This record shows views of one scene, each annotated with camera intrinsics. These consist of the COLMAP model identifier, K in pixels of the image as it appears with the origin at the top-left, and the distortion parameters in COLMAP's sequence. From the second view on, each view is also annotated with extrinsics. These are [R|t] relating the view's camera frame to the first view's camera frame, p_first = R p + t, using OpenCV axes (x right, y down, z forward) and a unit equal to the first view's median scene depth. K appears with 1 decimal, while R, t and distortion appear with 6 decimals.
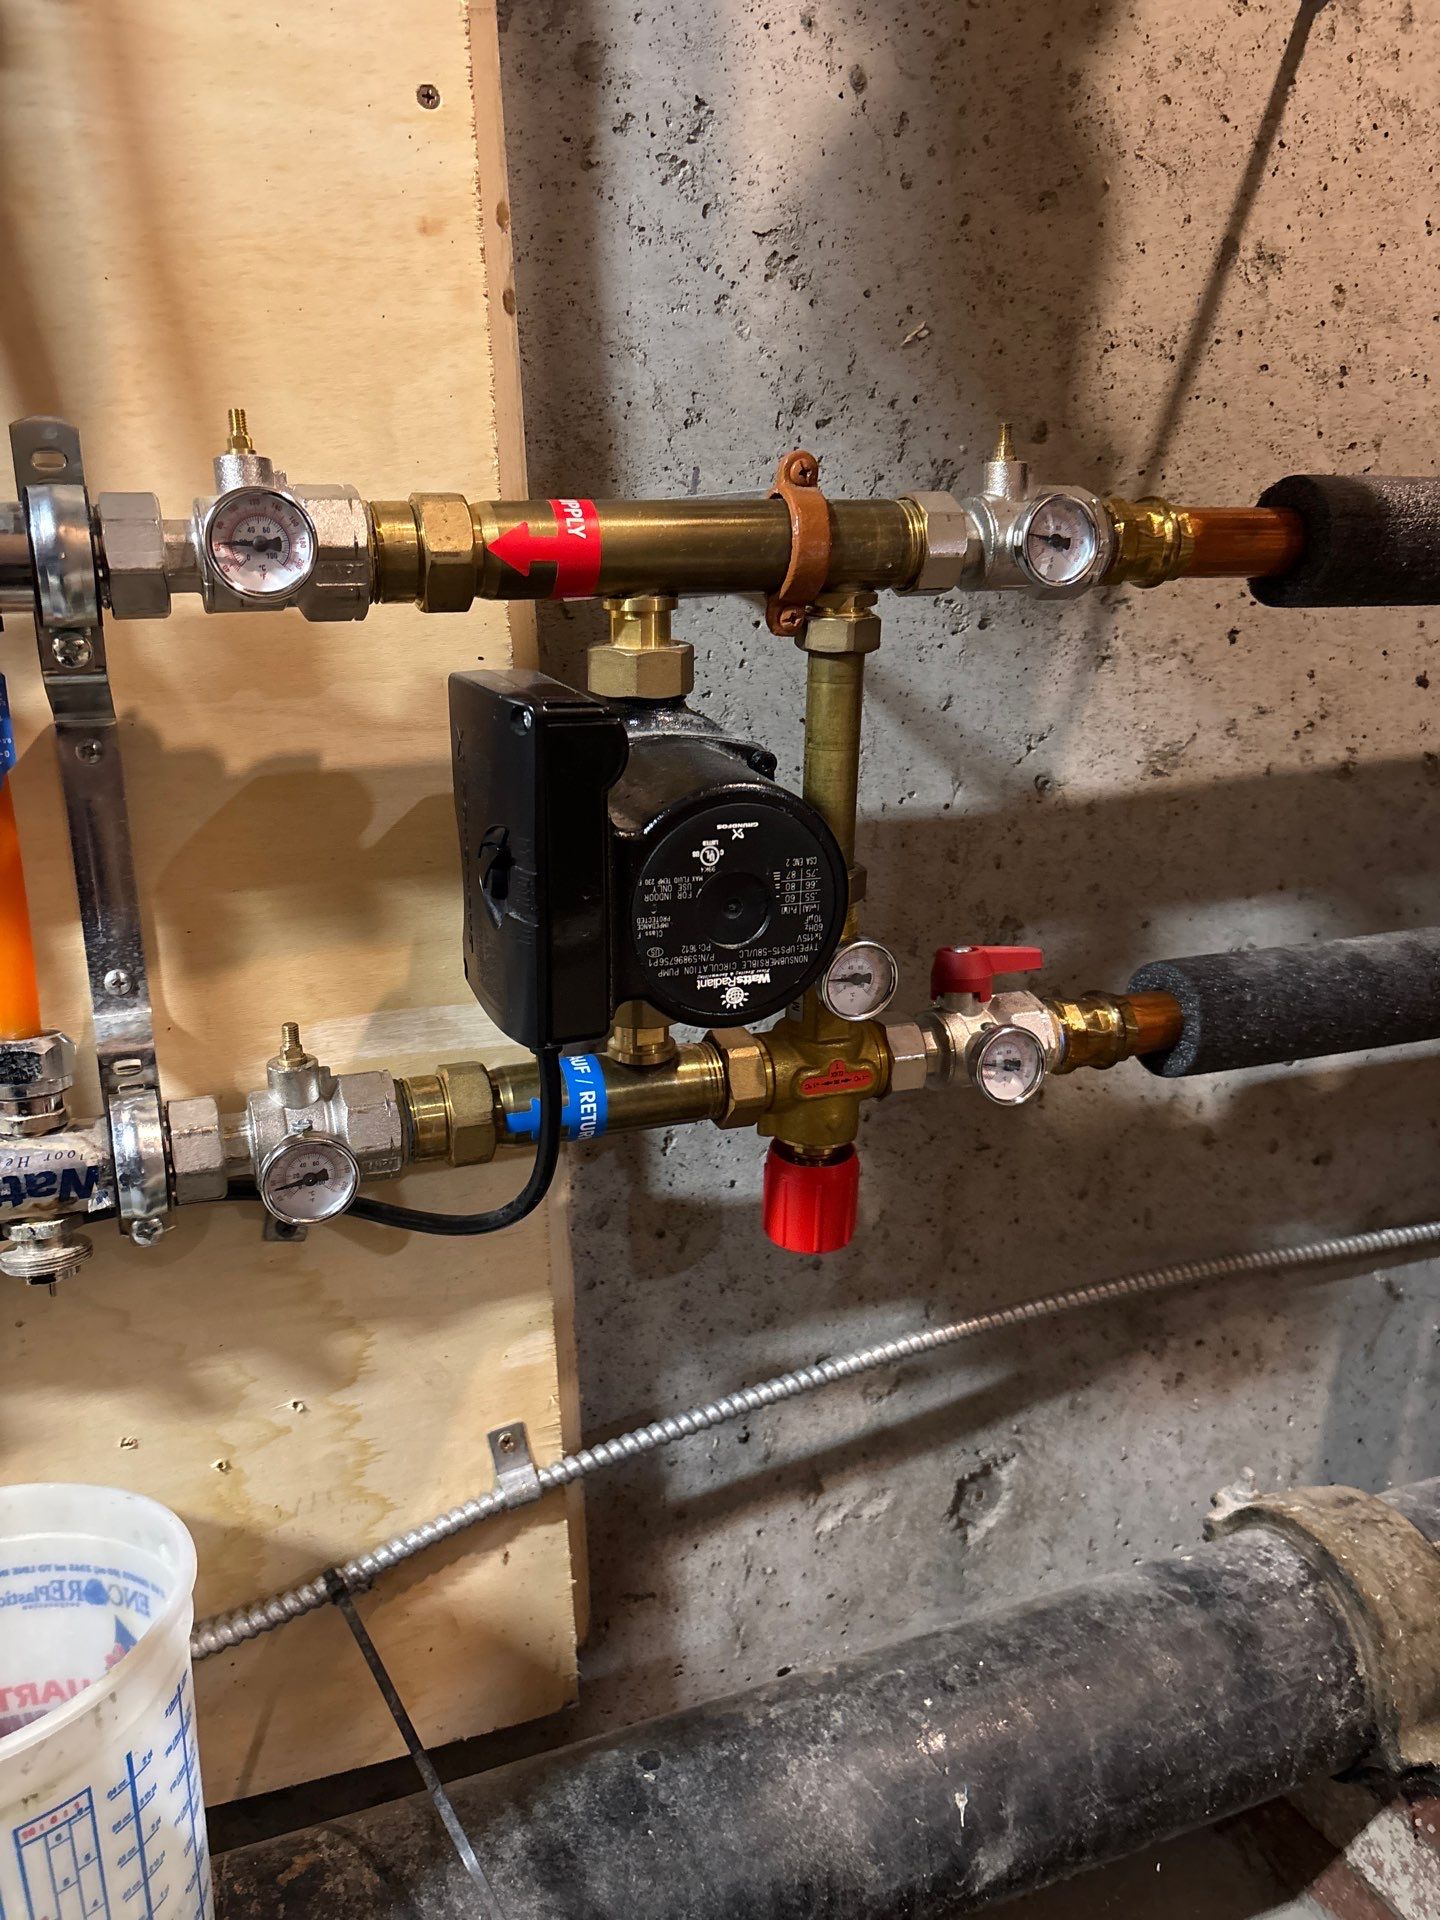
lens RADIAL K [[1427.3, 0, 686.5], [0, 1427.3, 962.1], [0, 0, 1]] dist [0.038259, -0.055380]
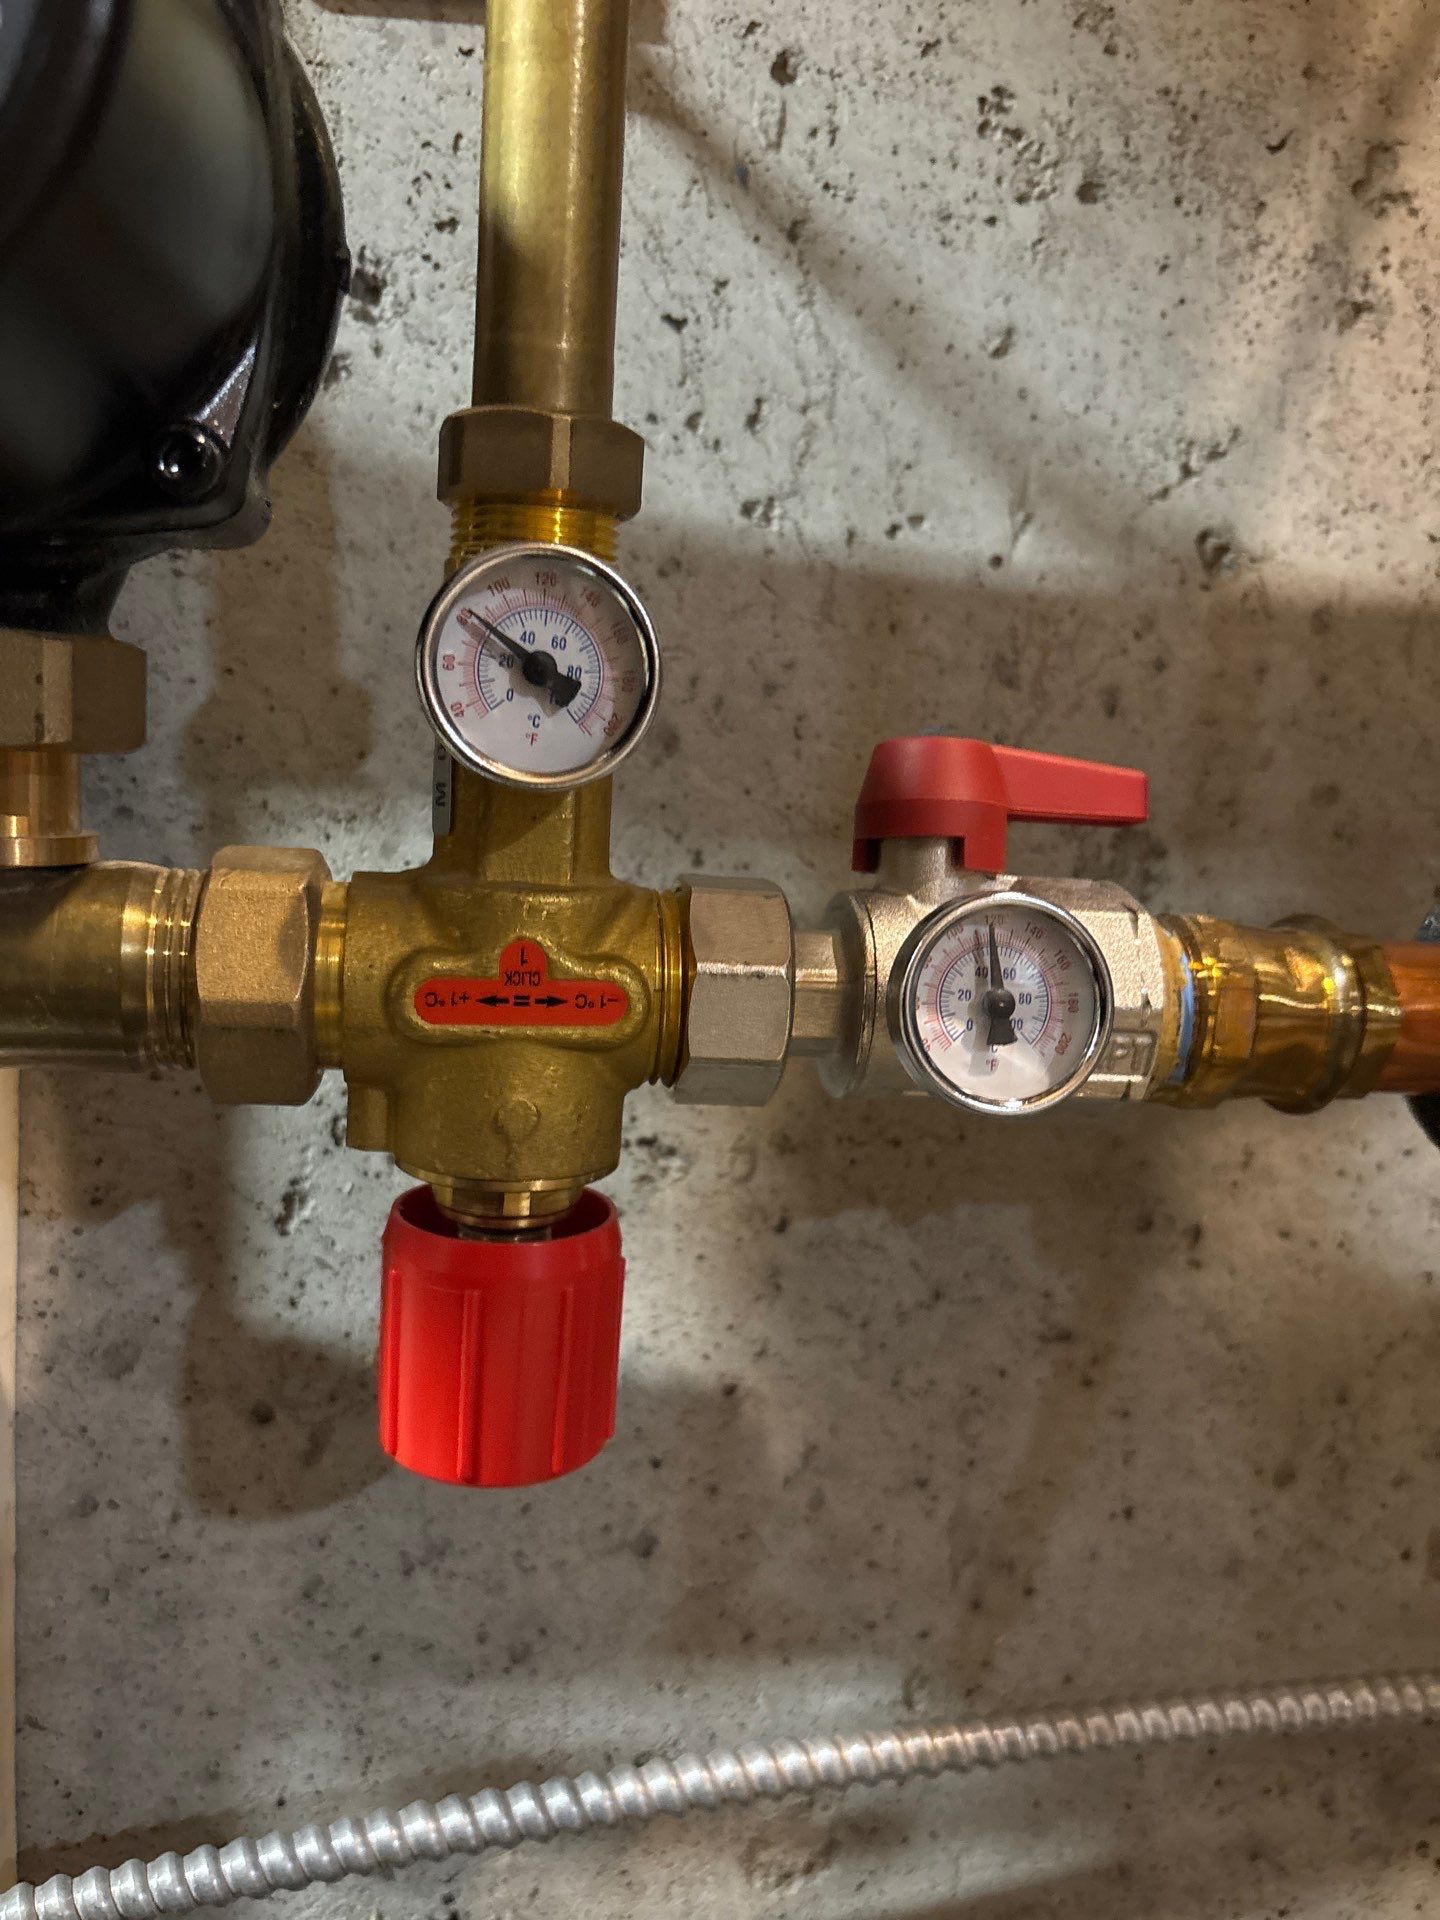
lens RADIAL K [[1493.9, 0, 714.8], [0, 1493.9, 982.5], [0, 0, 1]] dist [-0.010814, -0.006545]
pose [[0.981478, 0.076318, -0.175715, 0.244516], [-0.105965, 0.980405, -0.166064, 0.152791], [0.159598, 0.181608, 0.970334, 0.692429]]
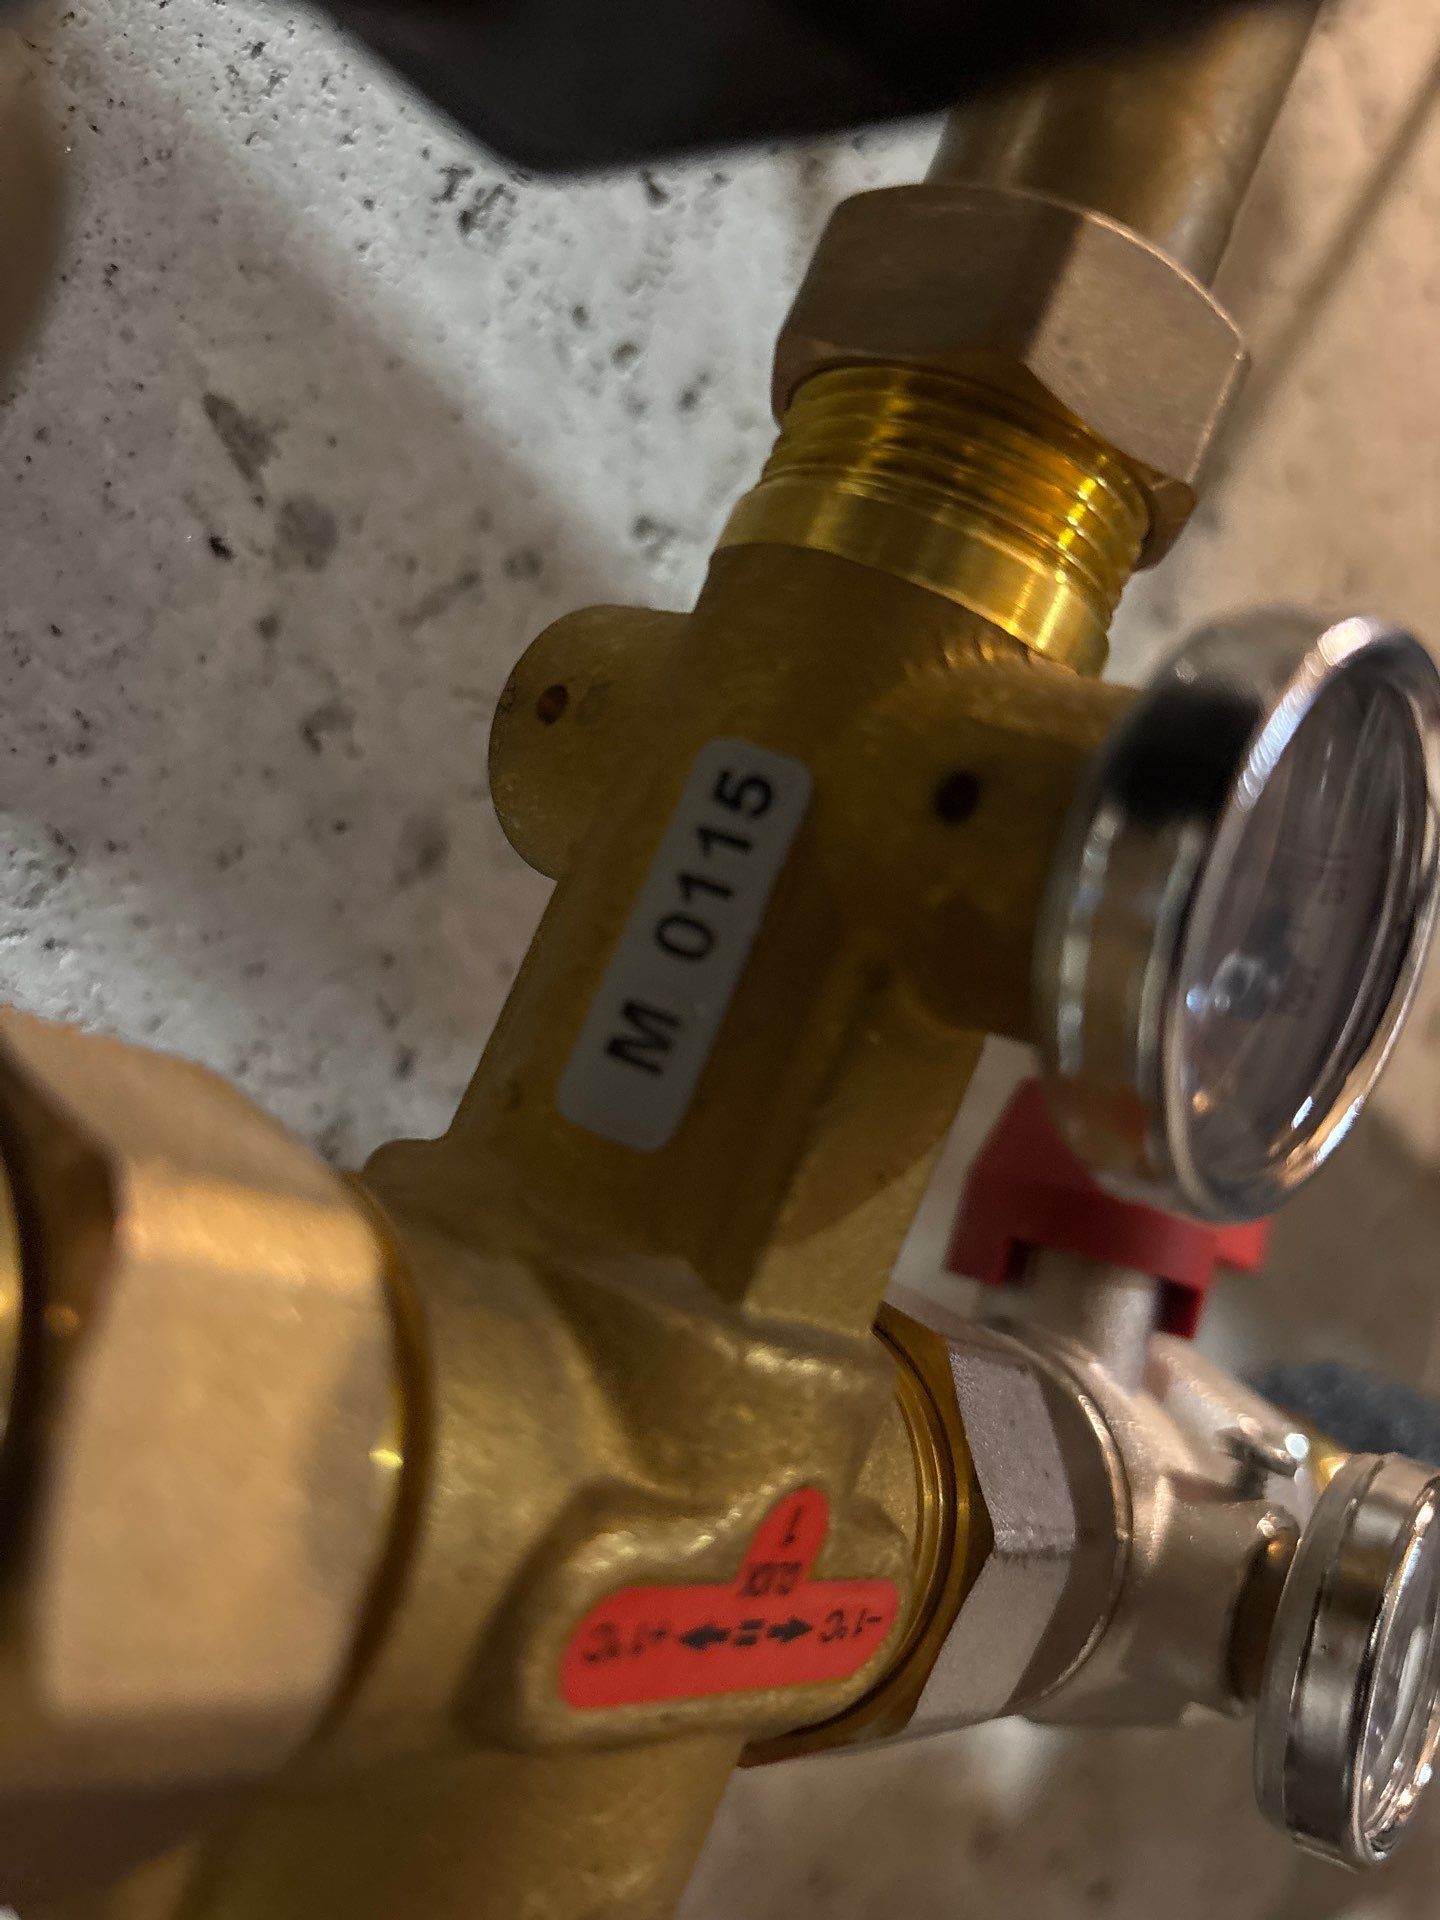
lens RADIAL K [[1592.9, 0, 722.4], [0, 1592.9, 940.0], [0, 0, 1]] dist [-0.005999, -0.005715]
pose [[0.801199, 0.355077, 0.481665, -0.002144], [-0.202111, 0.918195, -0.340690, 0.082420], [-0.563233, 0.175611, 0.807421, 0.942794]]
